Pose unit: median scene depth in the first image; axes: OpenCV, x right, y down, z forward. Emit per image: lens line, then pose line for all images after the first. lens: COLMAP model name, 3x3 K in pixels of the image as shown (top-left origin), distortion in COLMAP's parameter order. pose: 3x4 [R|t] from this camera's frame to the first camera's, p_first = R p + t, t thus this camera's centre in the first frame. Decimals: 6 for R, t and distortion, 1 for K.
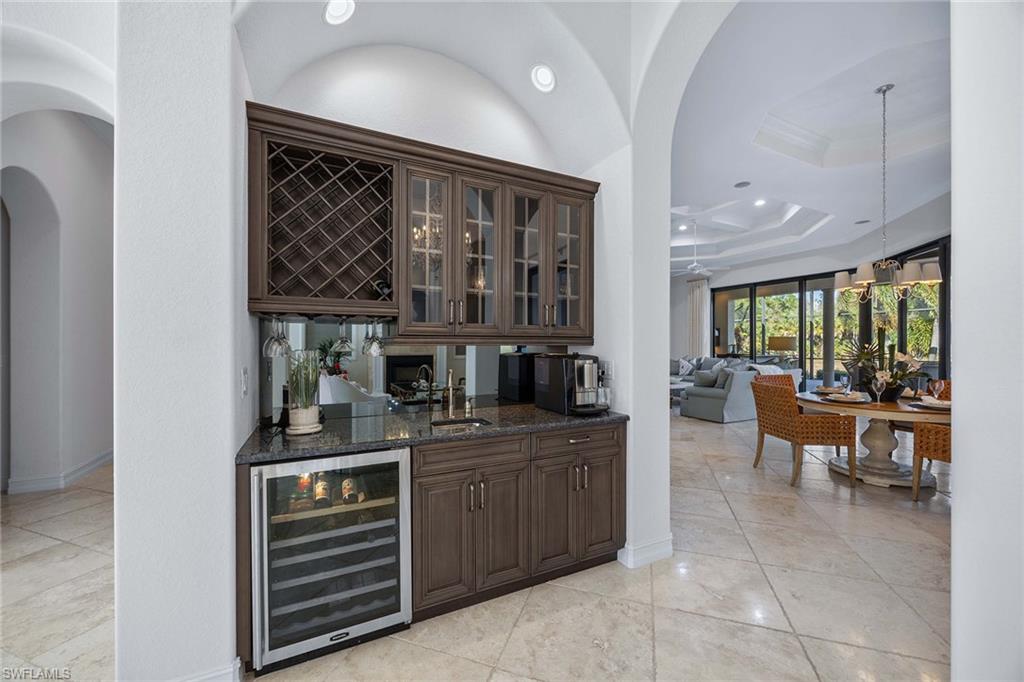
lens RADIAL K [[391.7, 0, 502.3], [0, 391.7, 345.9], [0, 0, 1]] dist [0.000095, -0.000461]
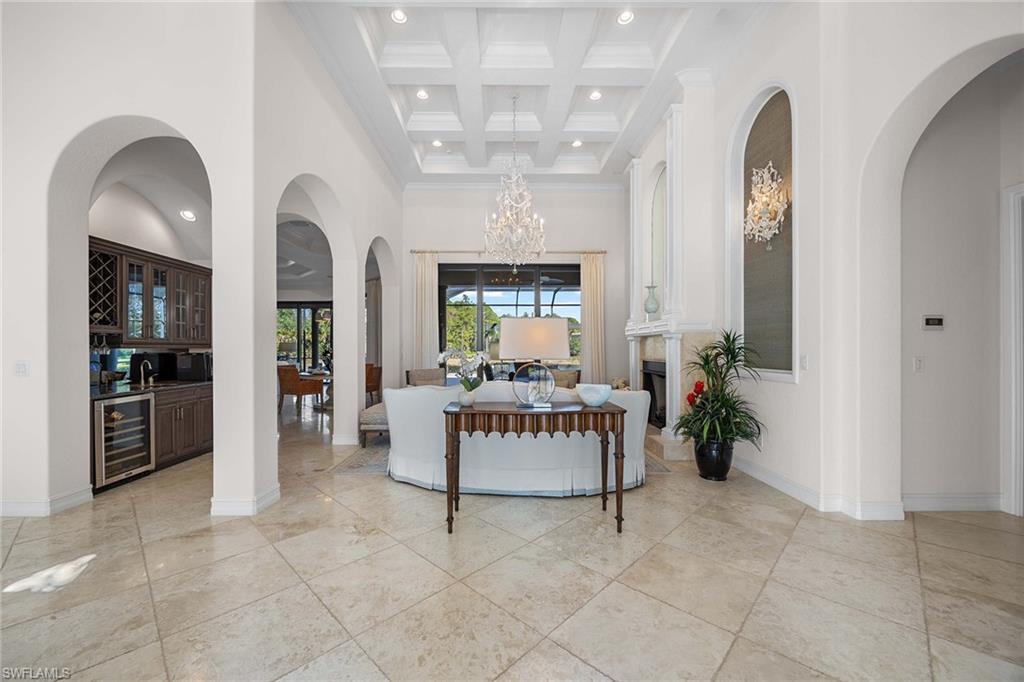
lens RADIAL K [[391.7, 0, 504.6], [0, 391.7, 348.3], [0, 0, 1]] dist [0.000095, -0.000461]
pose [[0.415743, -0.004285, 0.909472, -0.973035], [0.005677, 0.999982, 0.002117, 0.002367], [-0.909465, 0.004283, 0.415759, -1.212733]]
